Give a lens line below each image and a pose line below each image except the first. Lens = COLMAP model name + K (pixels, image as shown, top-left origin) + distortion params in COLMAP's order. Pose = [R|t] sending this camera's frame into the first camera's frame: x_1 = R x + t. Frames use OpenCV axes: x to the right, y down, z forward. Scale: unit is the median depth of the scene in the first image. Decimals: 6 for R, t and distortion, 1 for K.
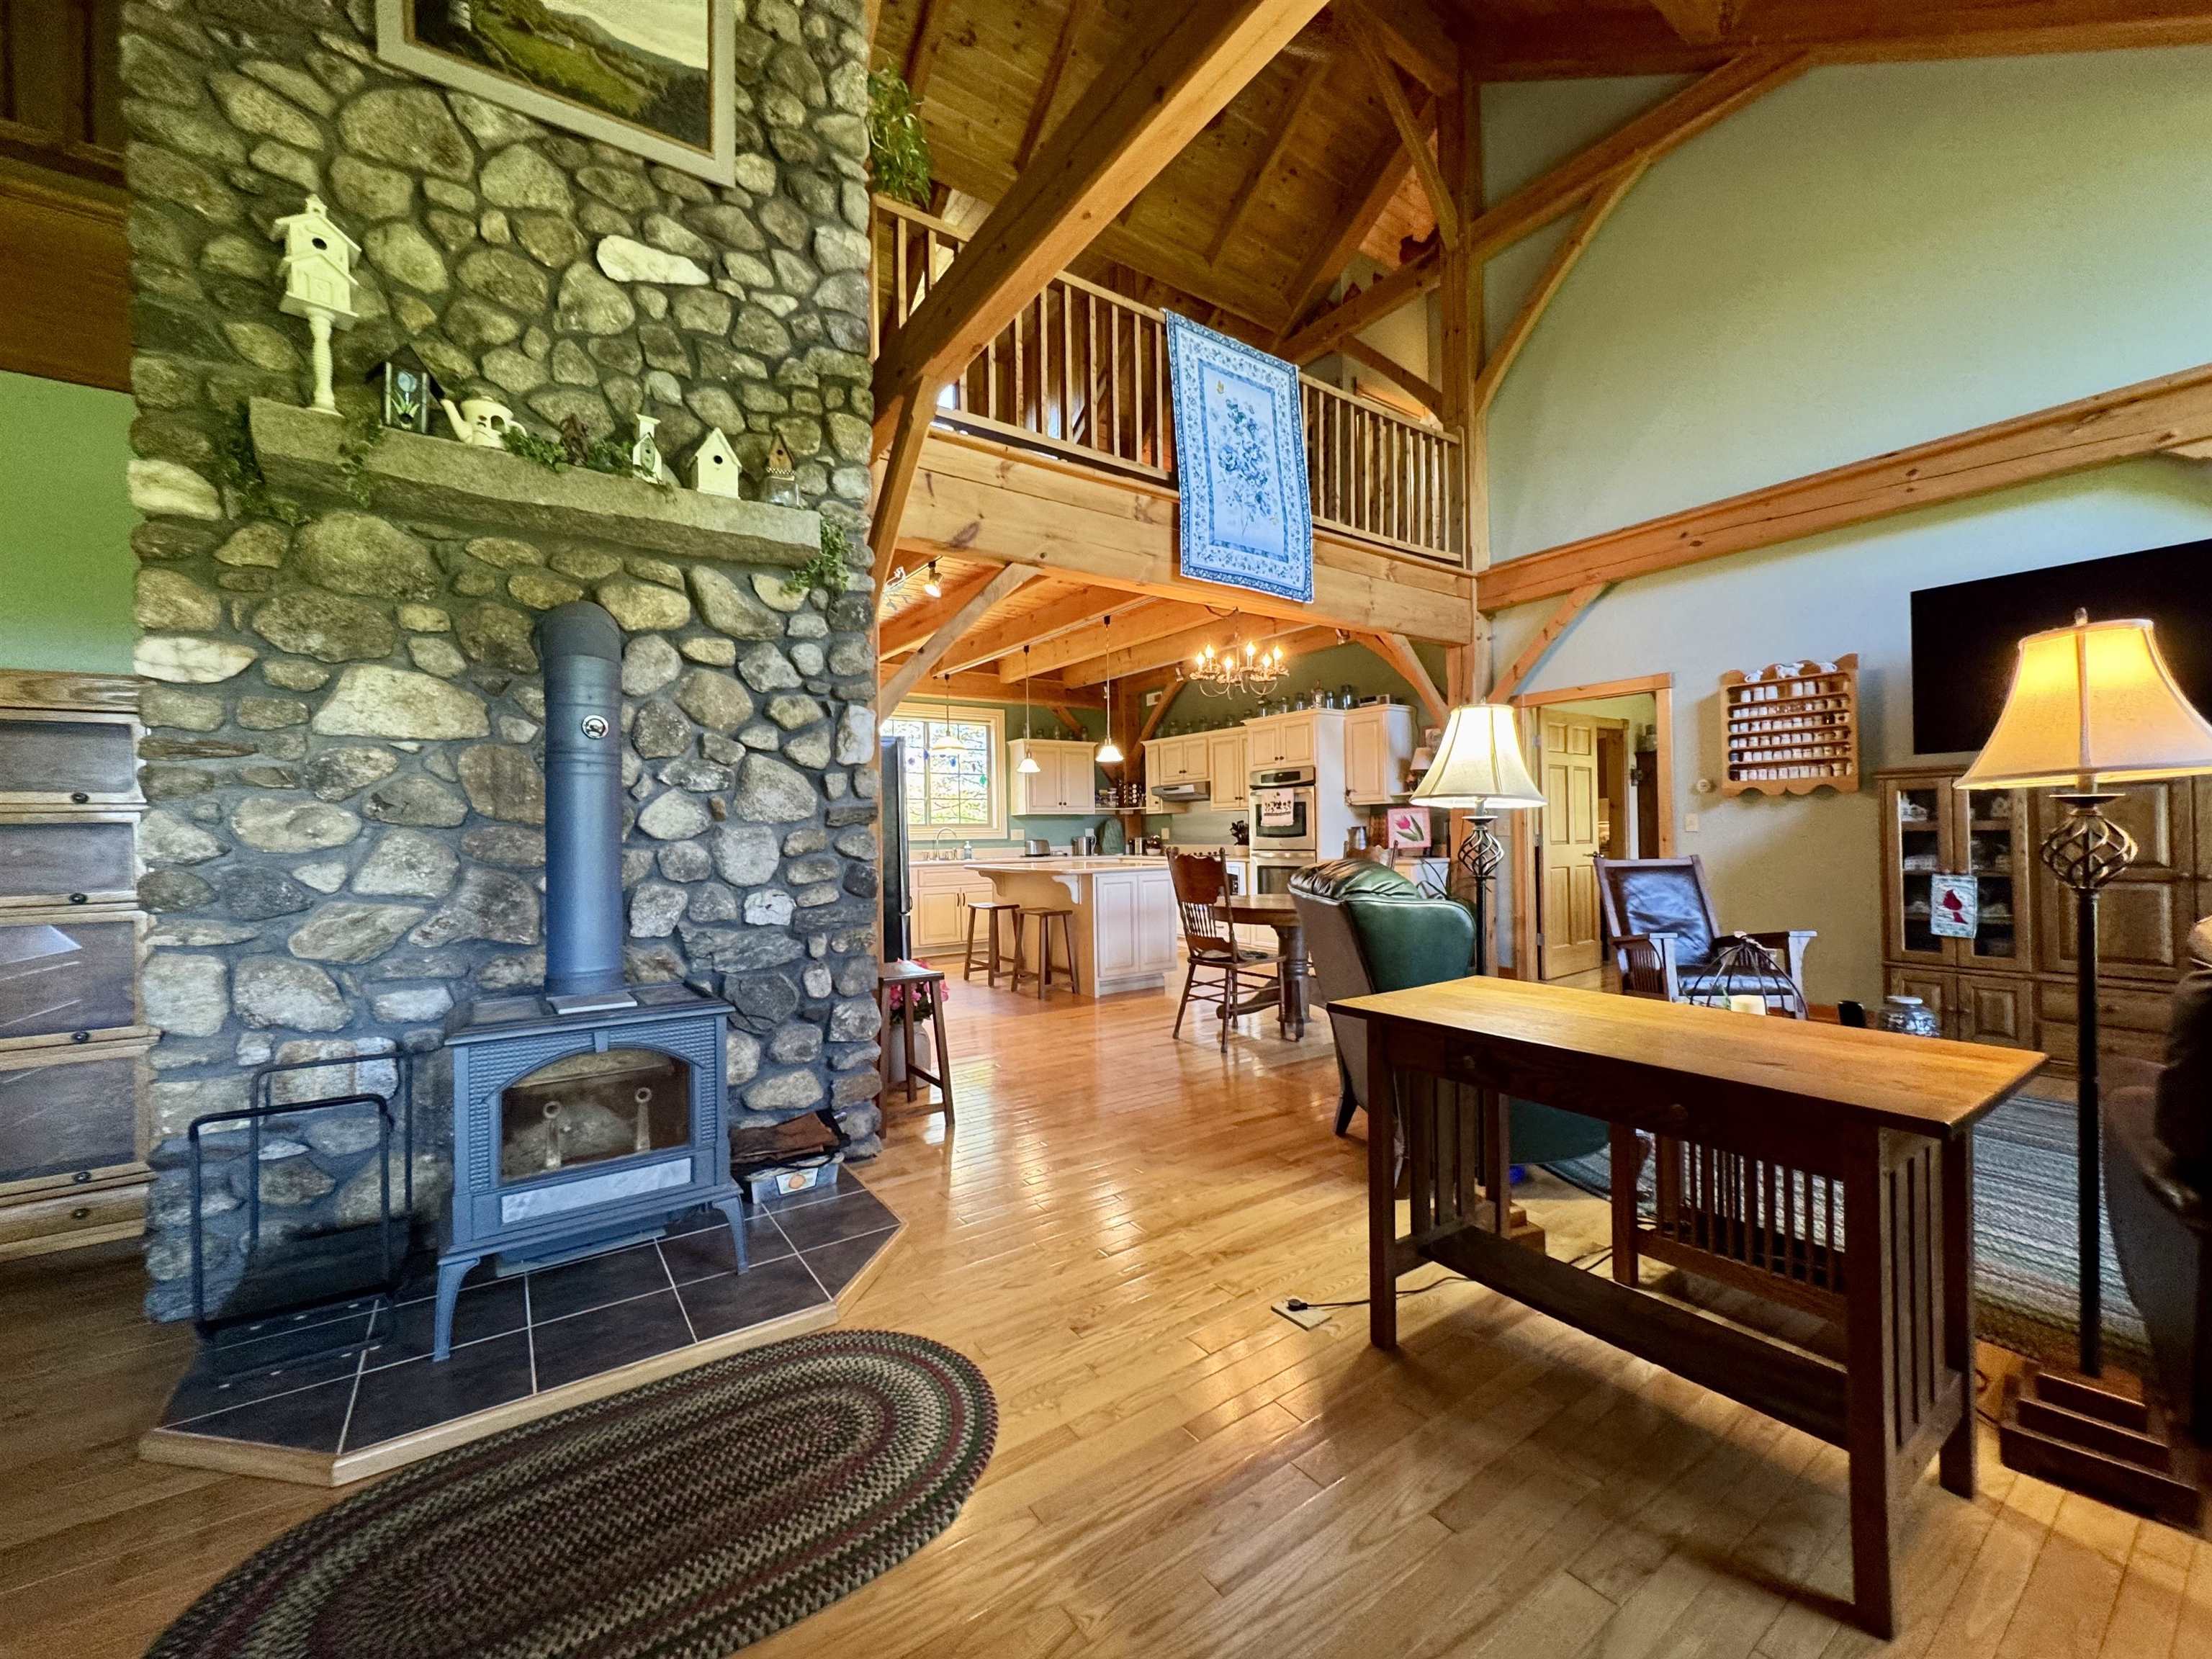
lens RADIAL K [[879.7, 0, 1110.1], [0, 879.7, 830.7], [0, 0, 1]] dist [-0.000559, 0.000170]
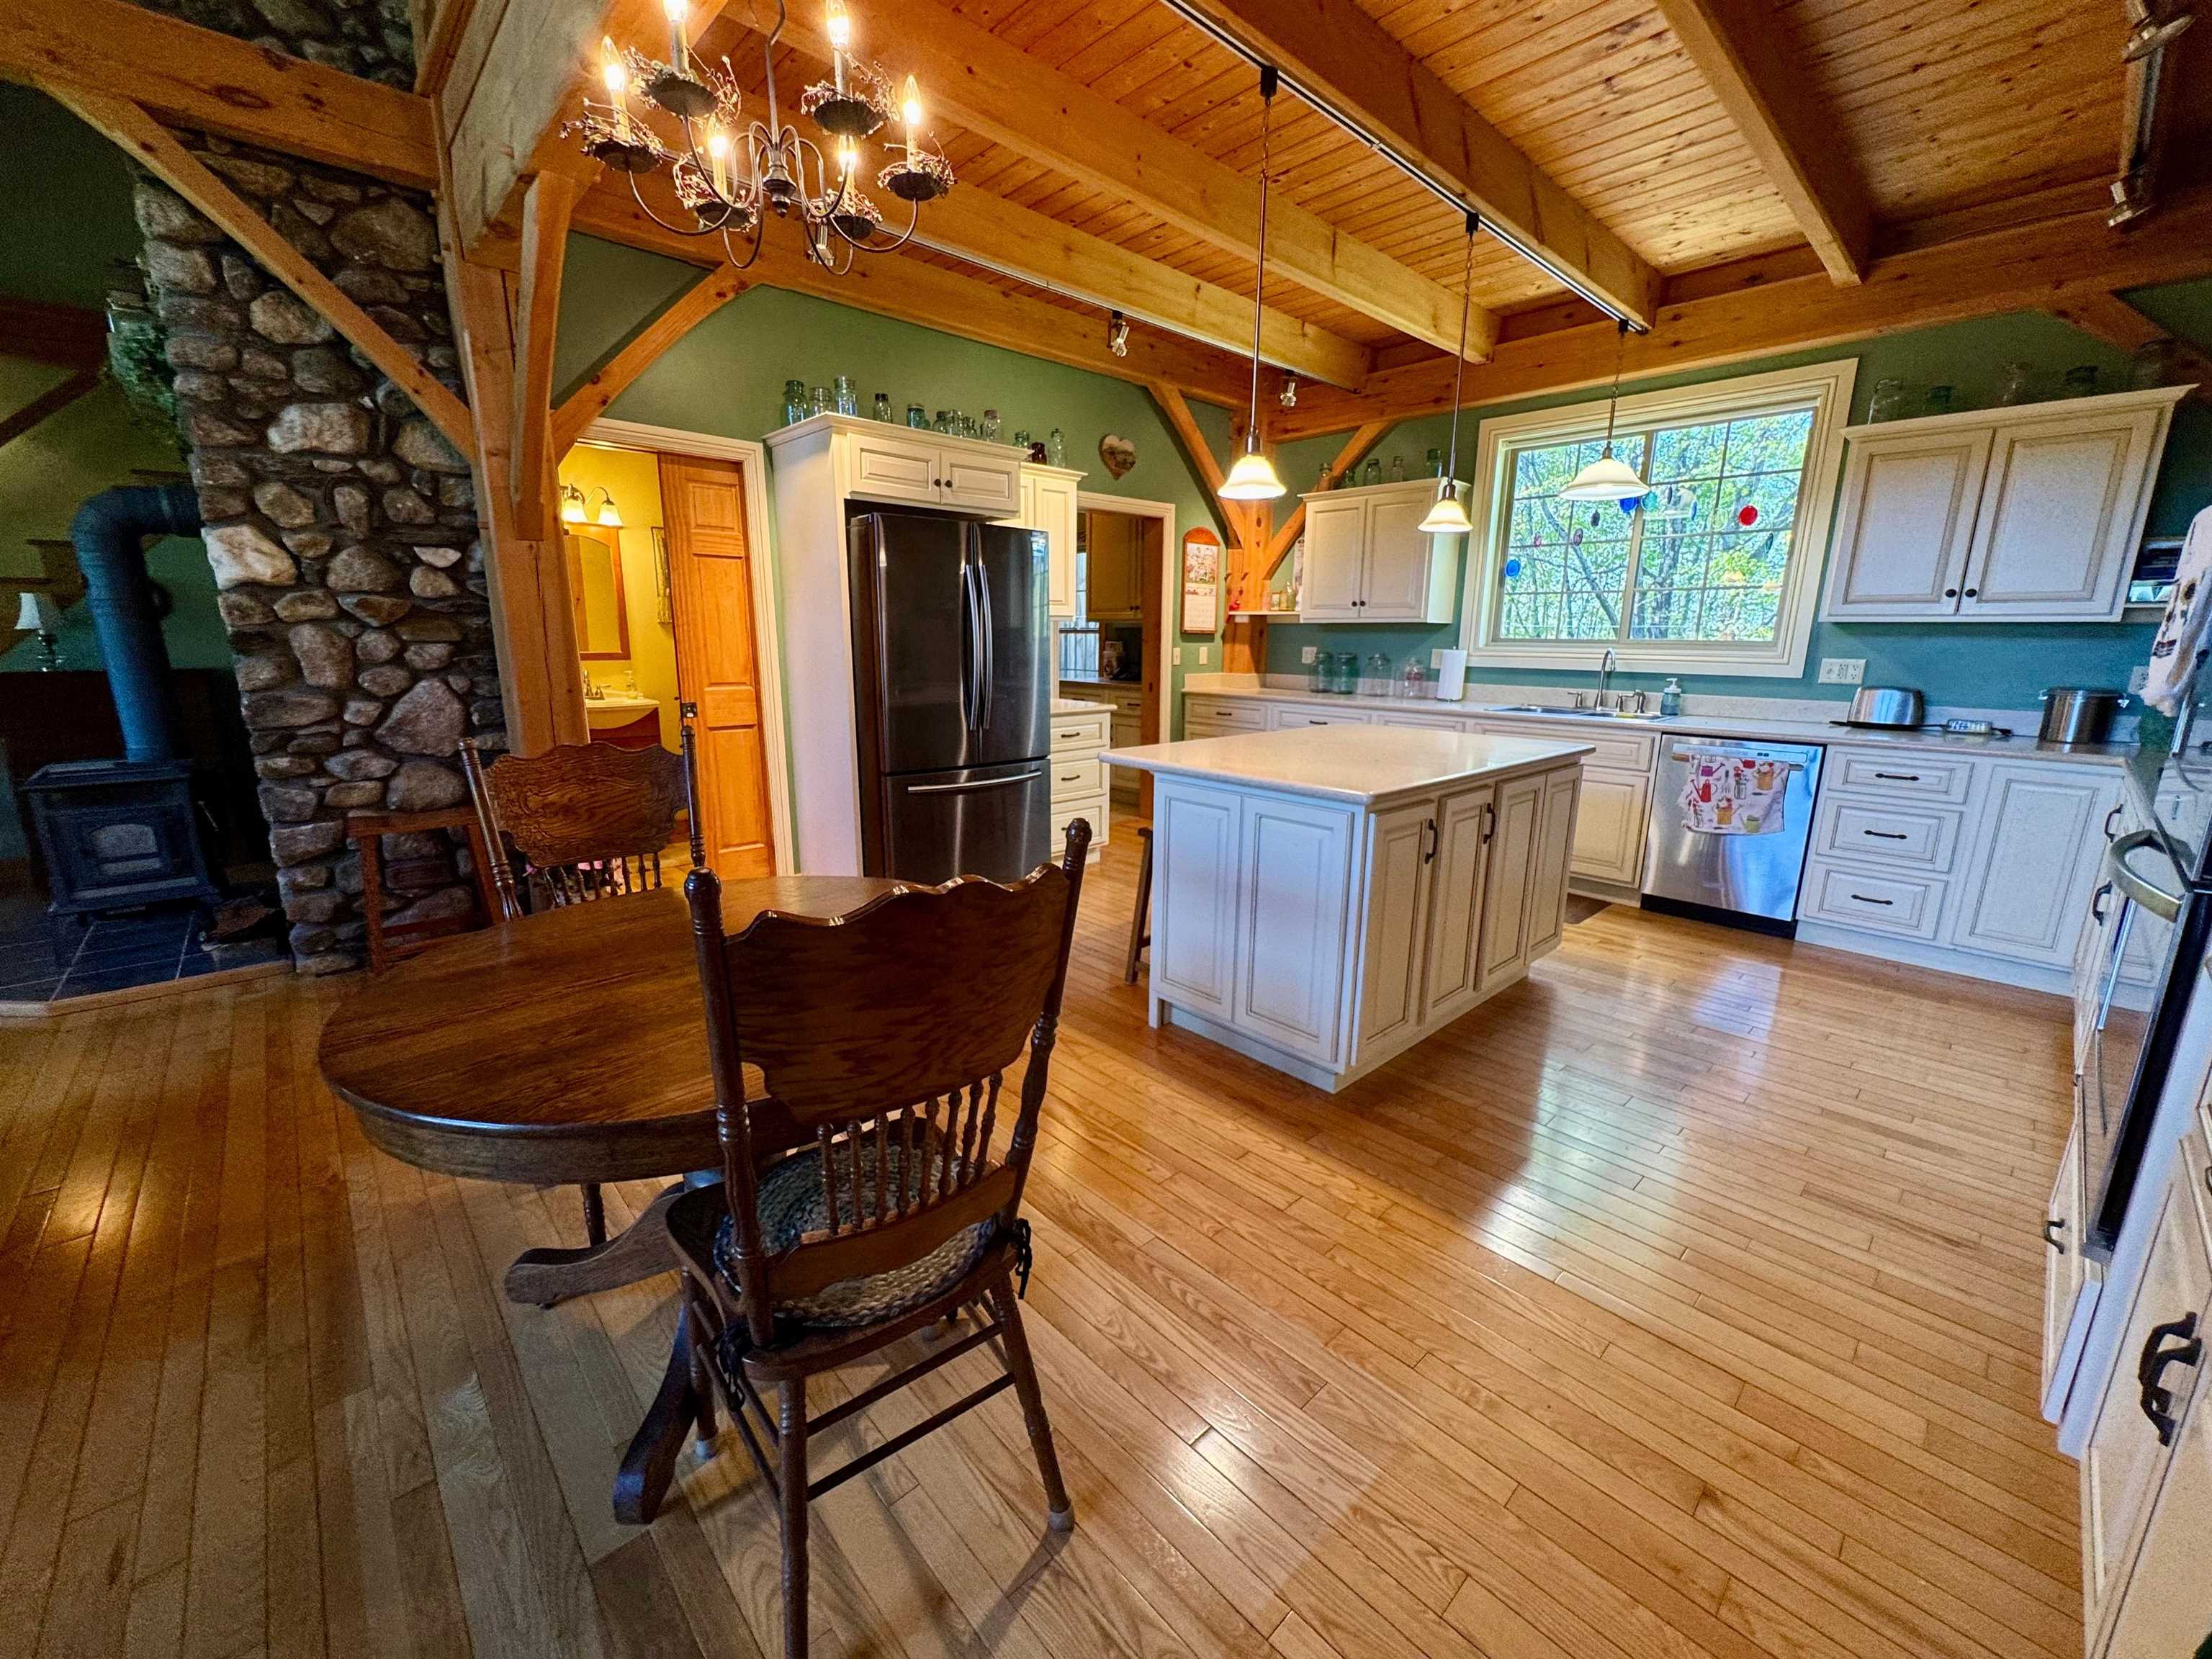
lens RADIAL K [[881.9, 0, 1111.7], [0, 881.9, 829.5], [0, 0, 1]] dist [-0.002738, 0.000257]
pose [[0.139152, 0.234708, -0.962054, 0.539302], [-0.007970, 0.971740, 0.235918, -0.036925], [0.990239, -0.025161, 0.137091, 1.177376]]
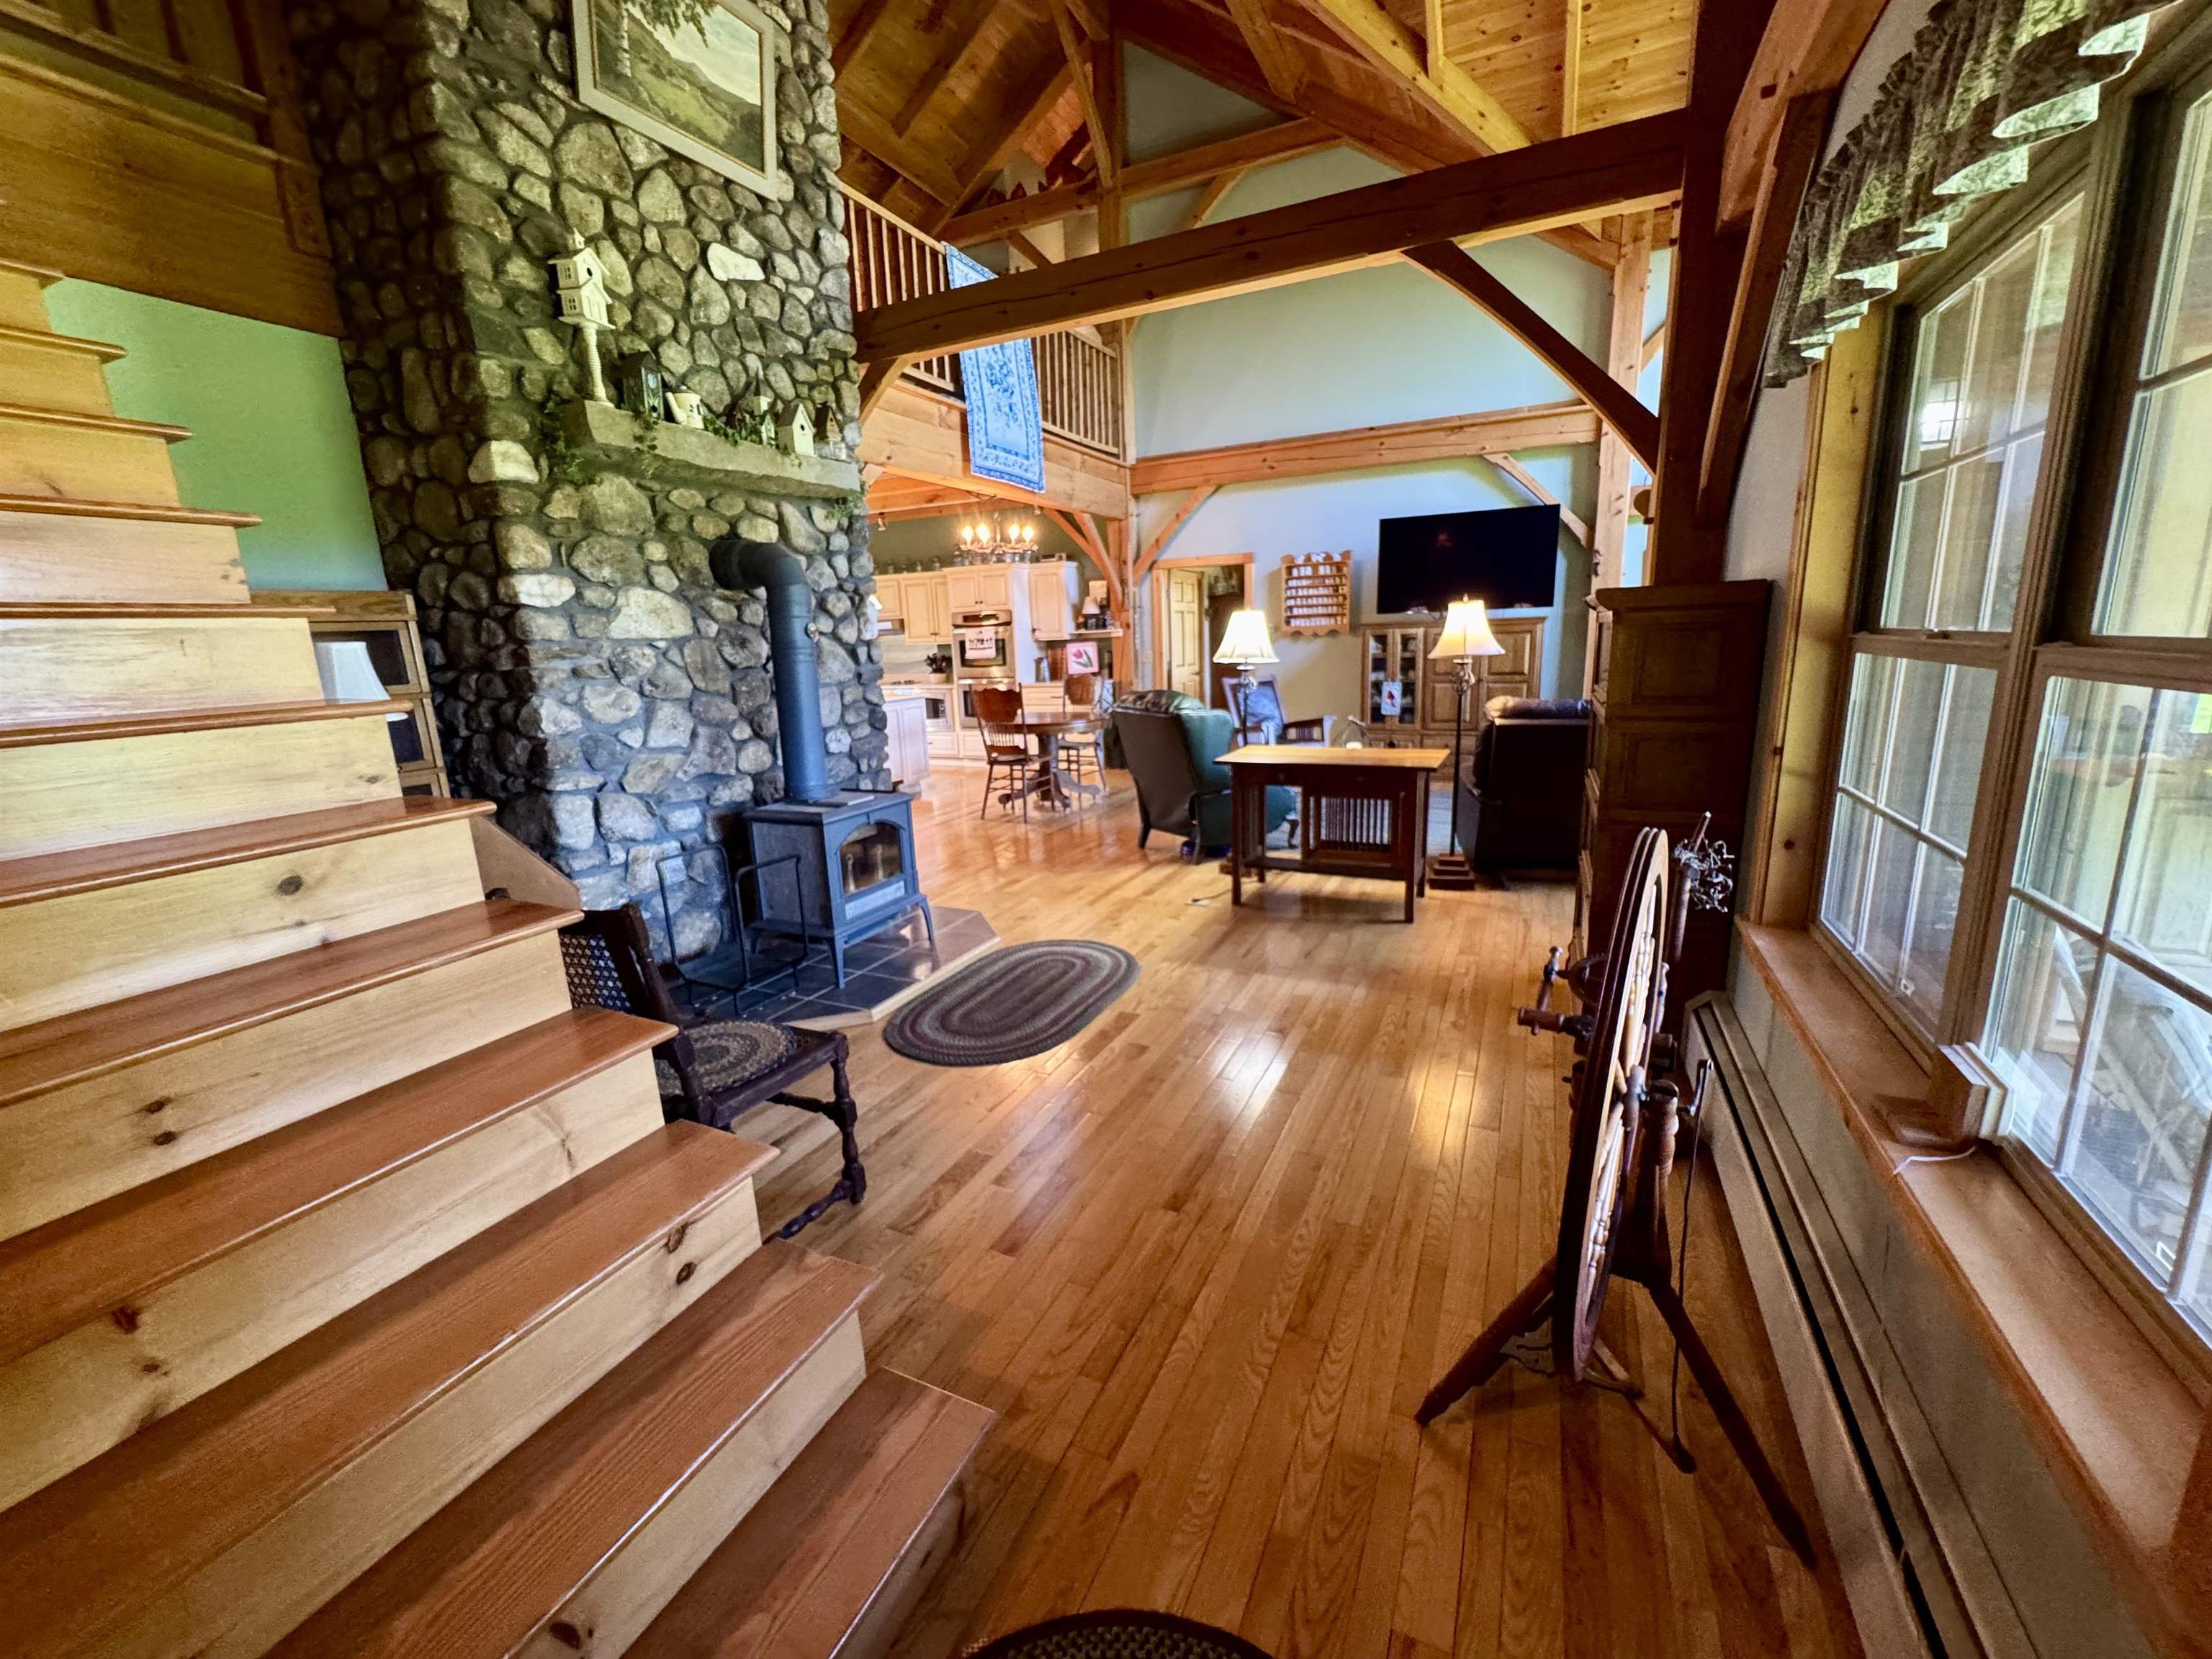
lens RADIAL K [[881.9, 0, 1111.7], [0, 881.9, 829.5], [0, 0, 1]] dist [-0.002738, 0.000257]
pose [[0.871338, -0.121256, 0.475465, -0.429059], [0.021191, 0.977381, 0.210422, -0.042792], [-0.490225, -0.173273, 0.854199, -0.320799]]
